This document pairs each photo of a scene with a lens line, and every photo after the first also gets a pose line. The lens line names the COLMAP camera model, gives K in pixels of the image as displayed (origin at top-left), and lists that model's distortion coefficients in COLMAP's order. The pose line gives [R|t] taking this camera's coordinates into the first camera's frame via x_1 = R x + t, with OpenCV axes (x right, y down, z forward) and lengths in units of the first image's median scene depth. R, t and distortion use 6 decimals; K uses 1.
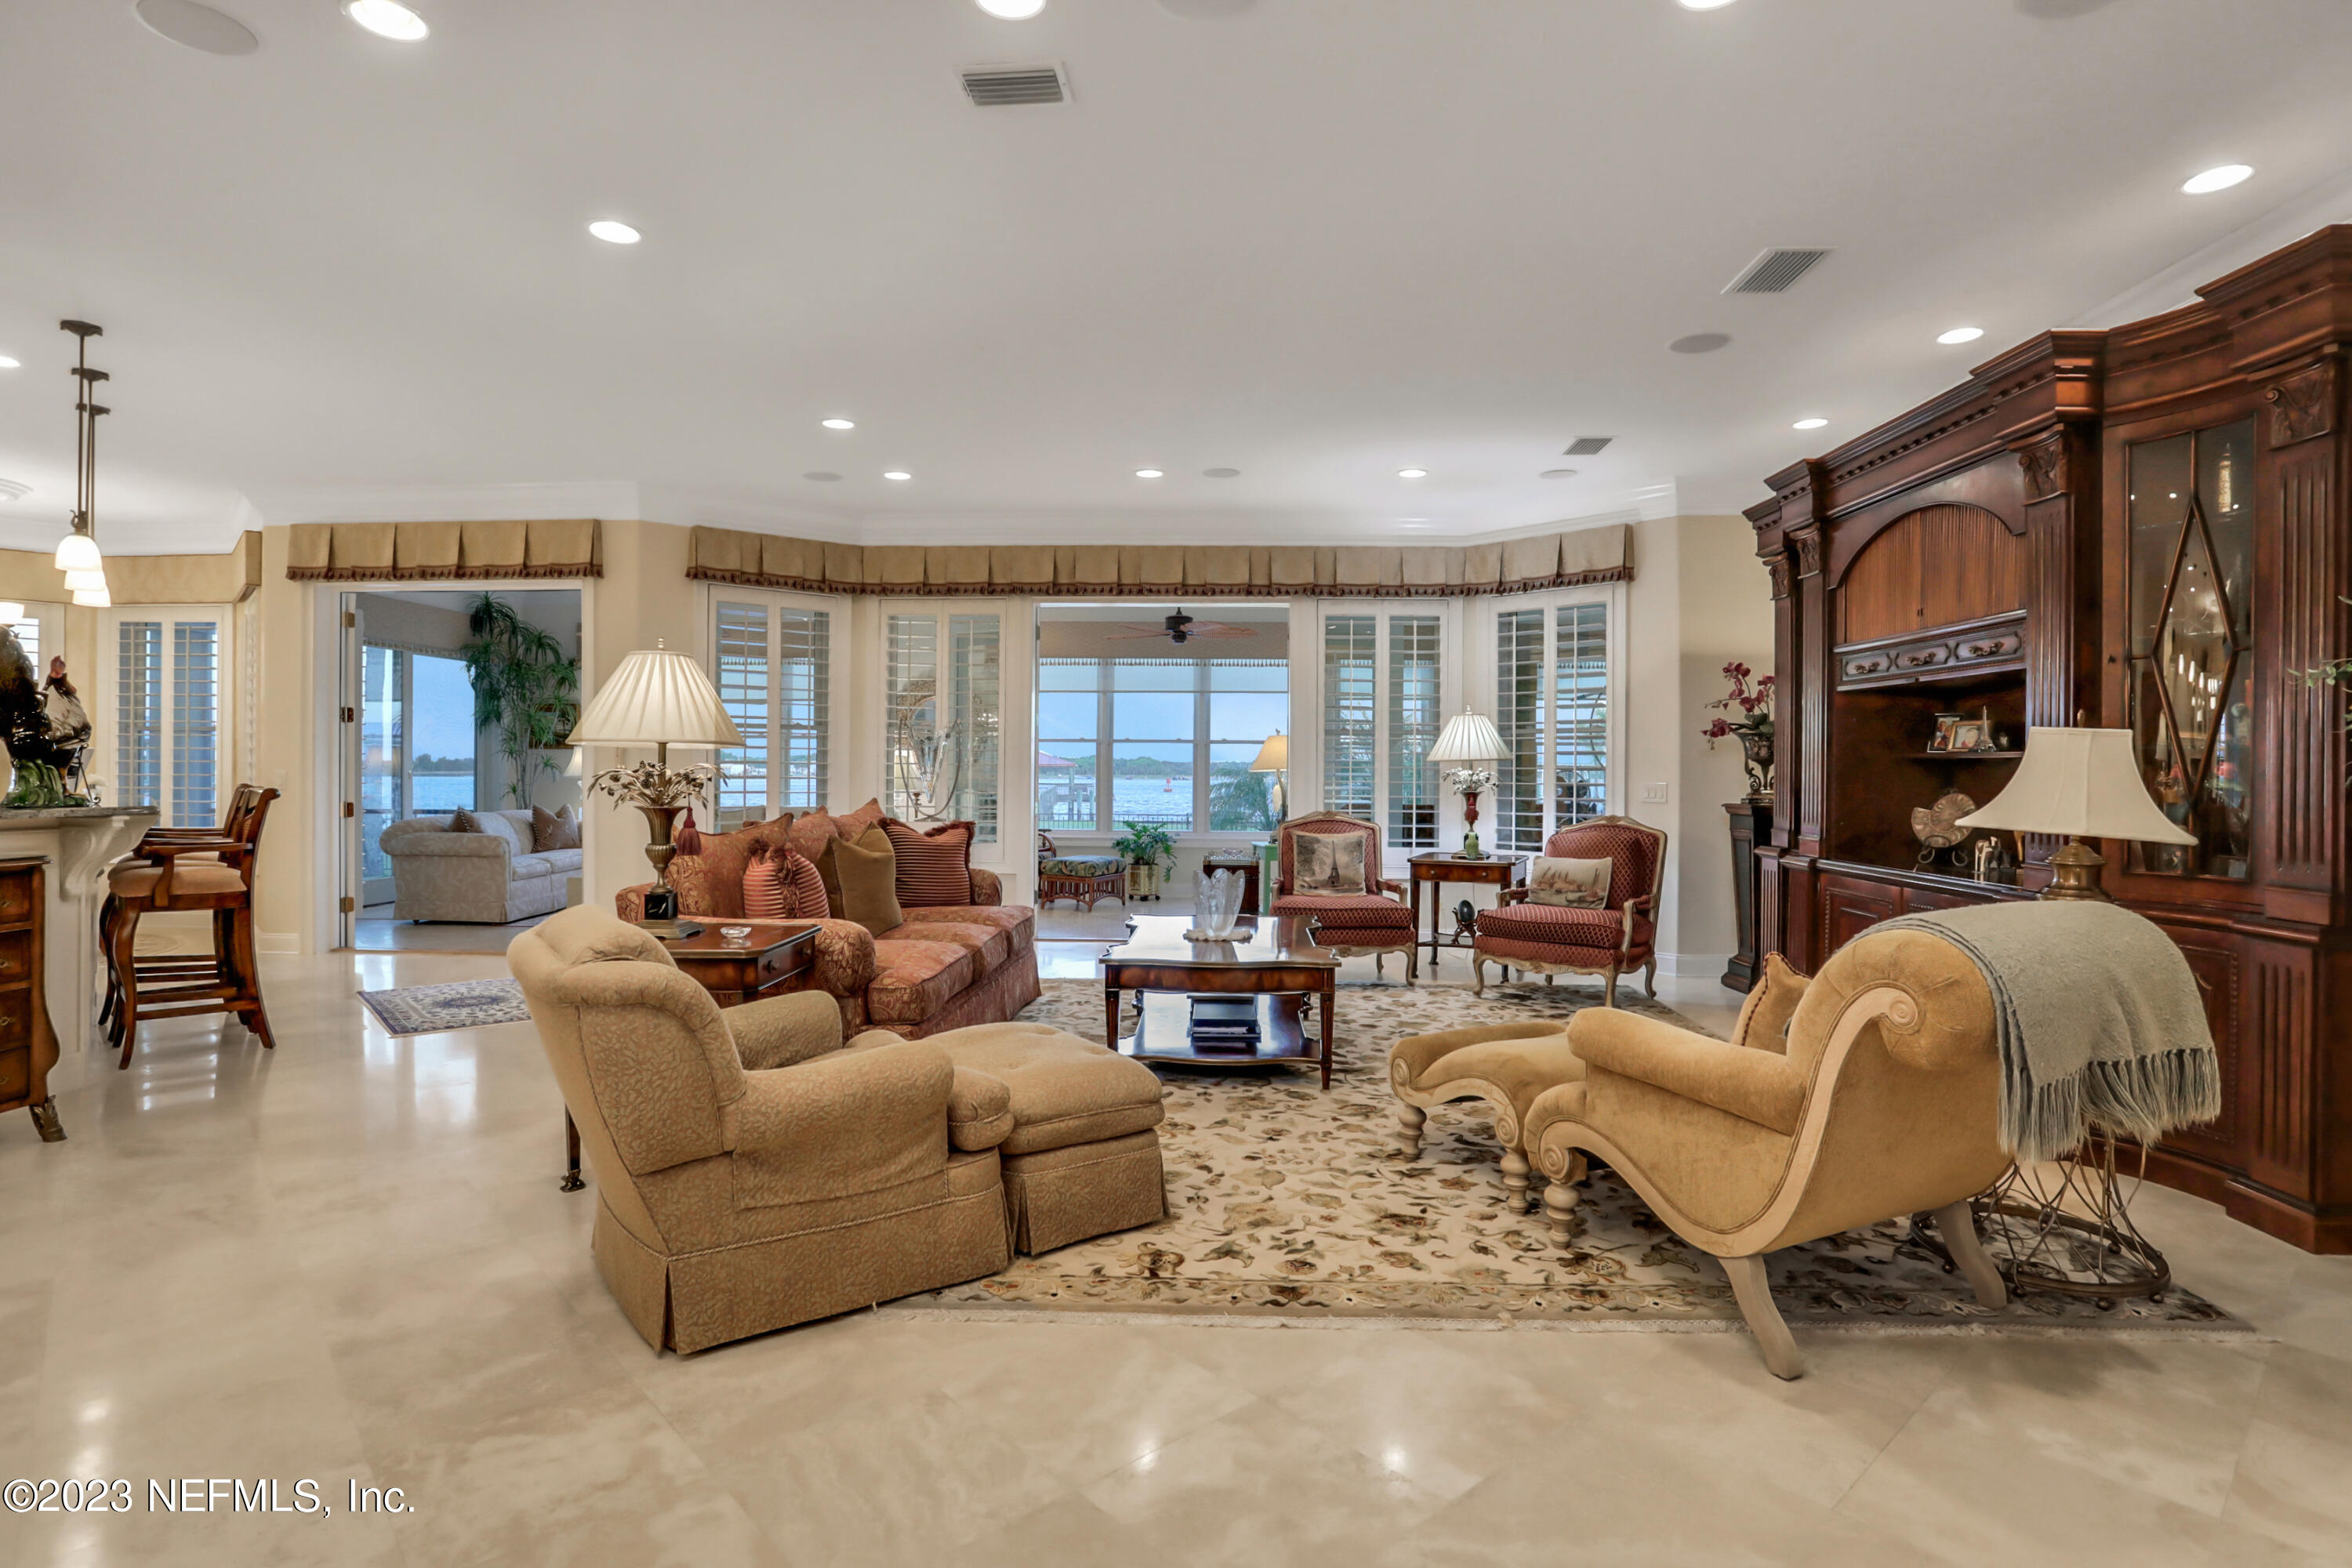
lens RADIAL K [[1145.7, 0, 1176.0], [0, 1145.7, 784.0], [0, 0, 1]] dist [-0.068608, 0.034513]
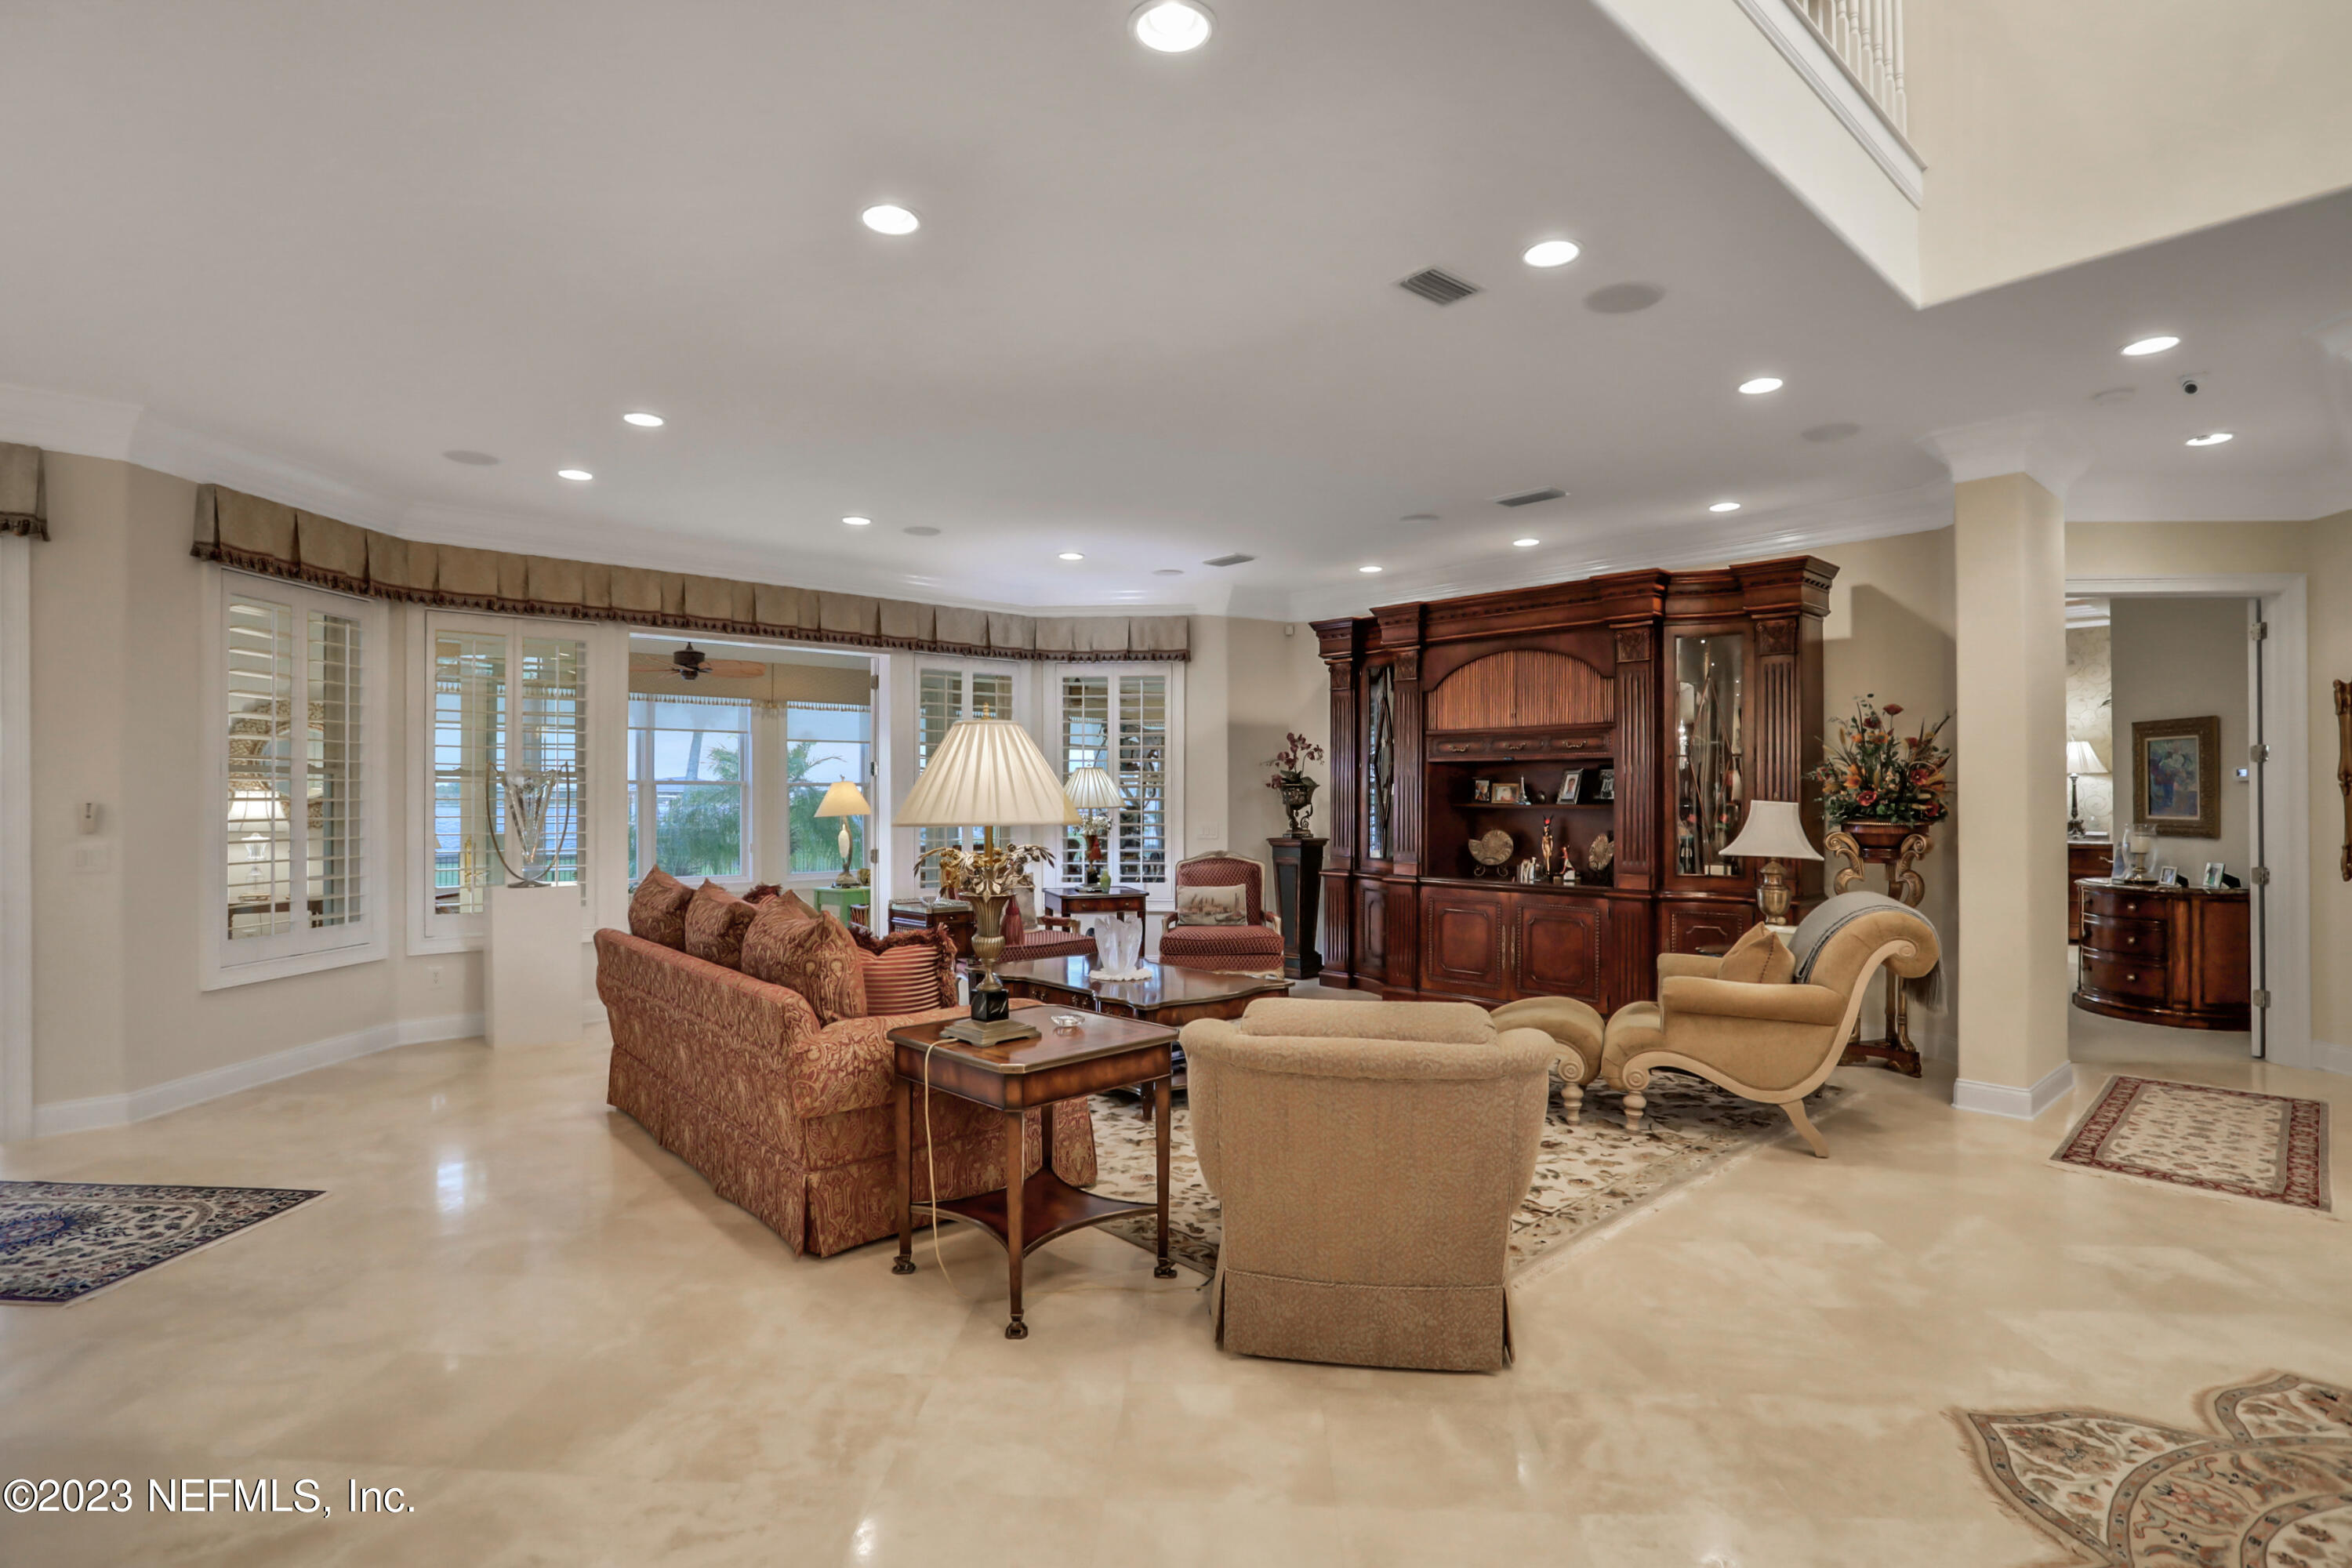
lens RADIAL K [[1123.9, 0, 1110.0], [0, 1123.9, 810.3], [0, 0, 1]] dist [-0.078381, 0.053024]
pose [[0.737913, -0.015816, 0.674711, -0.539843], [0.015598, 0.999858, 0.006378, -0.027127], [-0.674716, 0.005818, 0.738055, 0.156512]]
